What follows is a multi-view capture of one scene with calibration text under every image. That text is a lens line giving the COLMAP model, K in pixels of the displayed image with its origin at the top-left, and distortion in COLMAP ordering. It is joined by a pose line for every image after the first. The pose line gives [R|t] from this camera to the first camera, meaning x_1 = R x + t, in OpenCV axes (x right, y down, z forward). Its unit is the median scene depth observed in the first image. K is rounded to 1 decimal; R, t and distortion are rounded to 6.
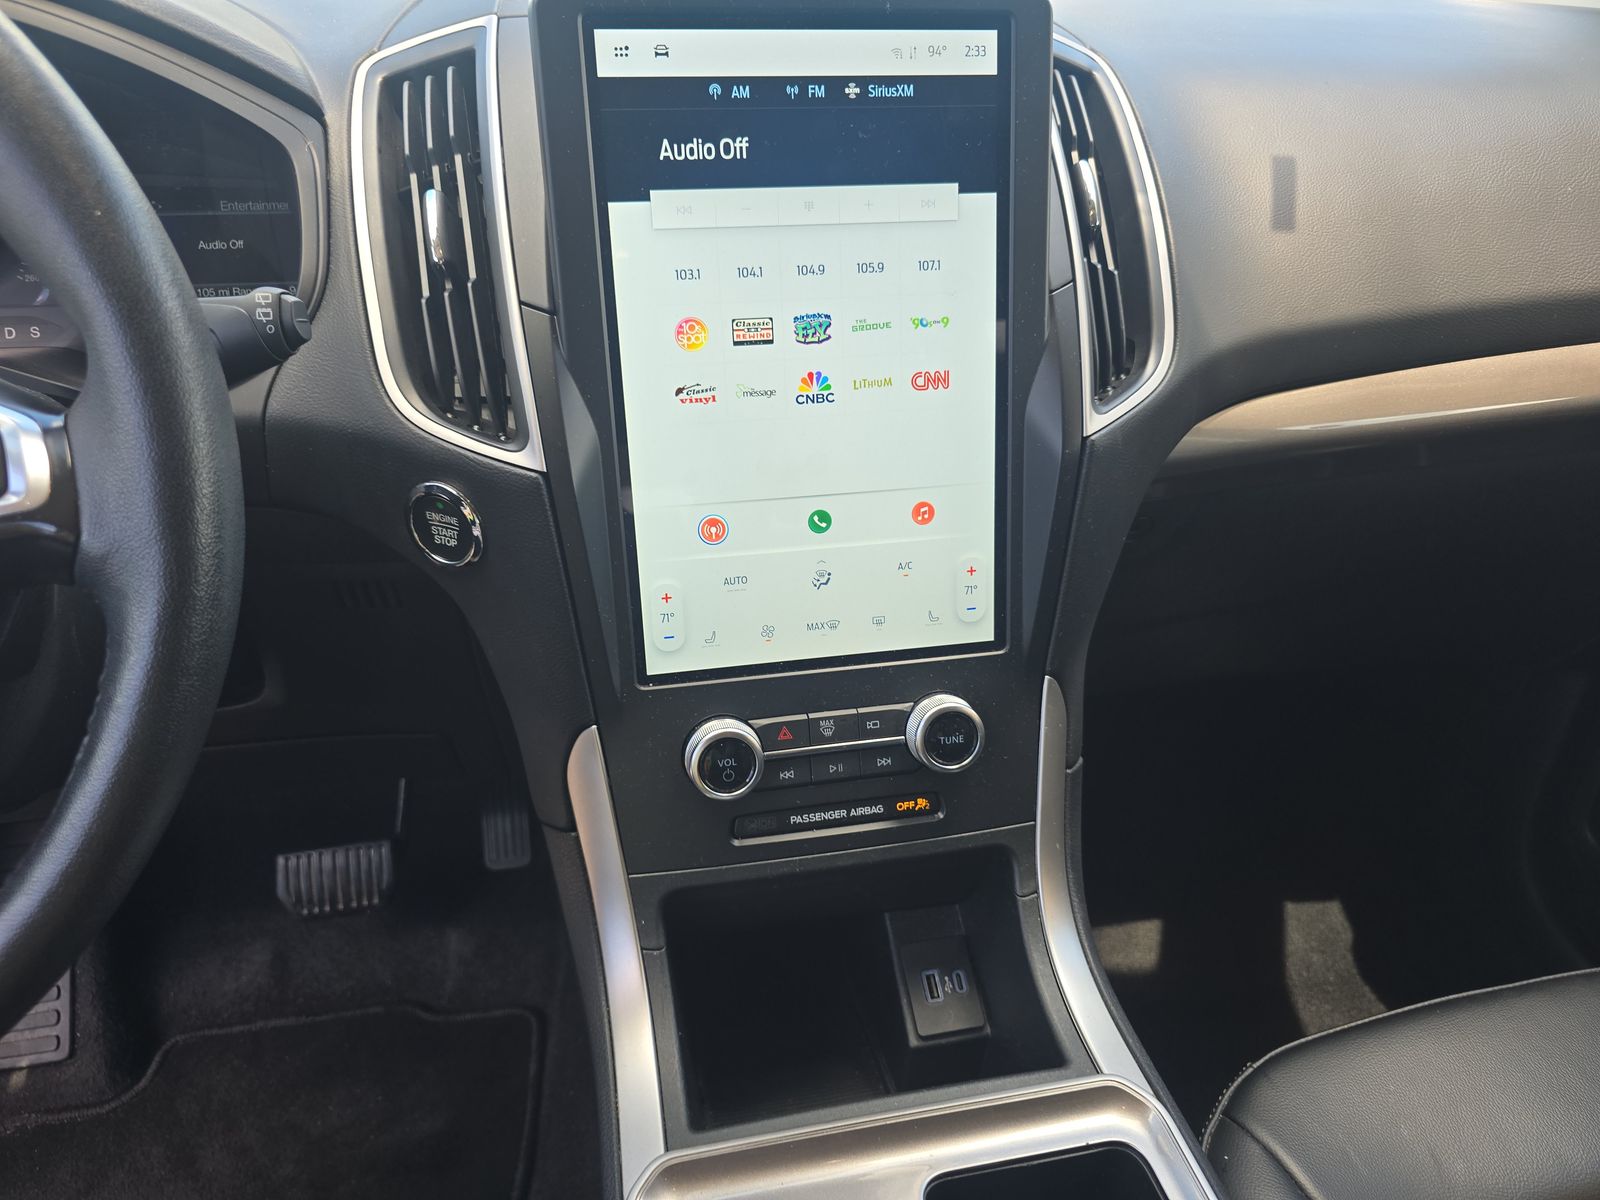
lens RADIAL K [[1092.0, 0, 800.0], [0, 1092.0, 600.0], [0, 0, 1]] dist [0.049455, -0.083971]
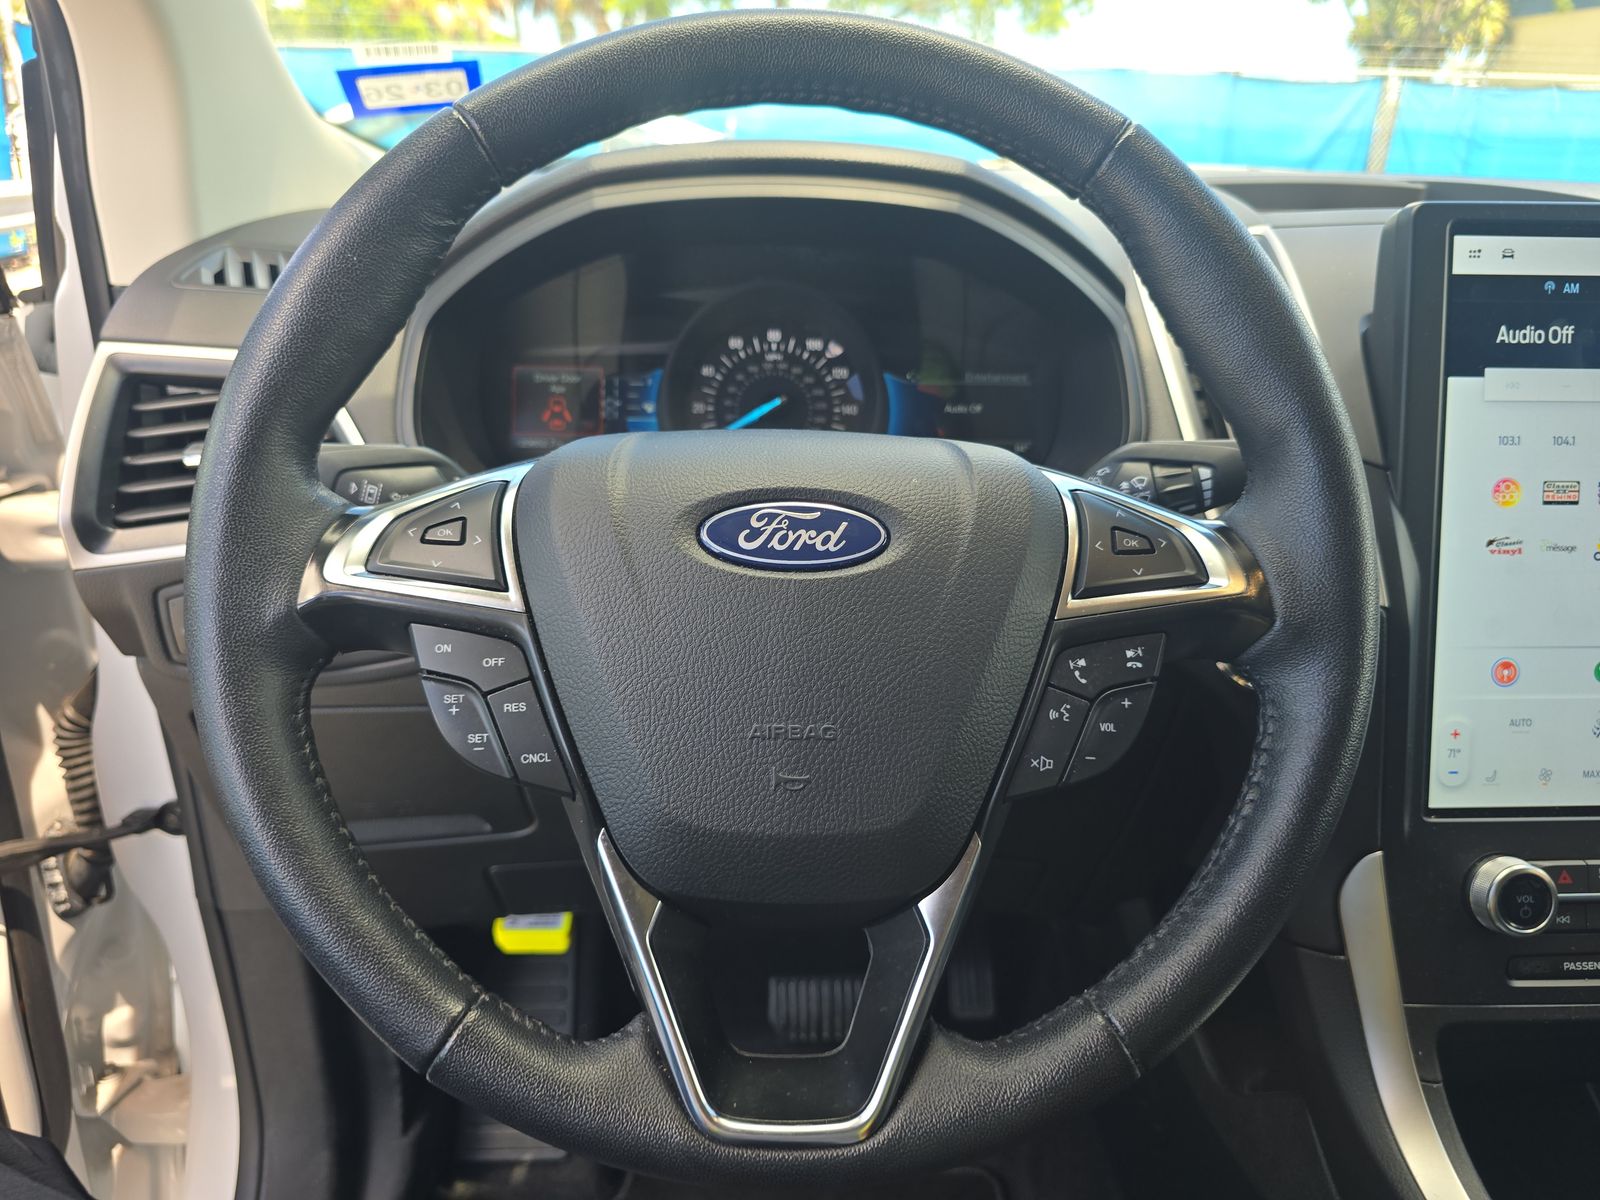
lens RADIAL K [[1101.3, 0, 784.4], [0, 1101.3, 606.6], [0, 0, 1]] dist [-0.012767, 0.000381]
pose [[0.985976, 0.057066, -0.156827, -0.644652], [-0.082878, 0.983084, -0.163332, 0.110994], [0.144853, 0.174039, 0.974027, -0.158026]]
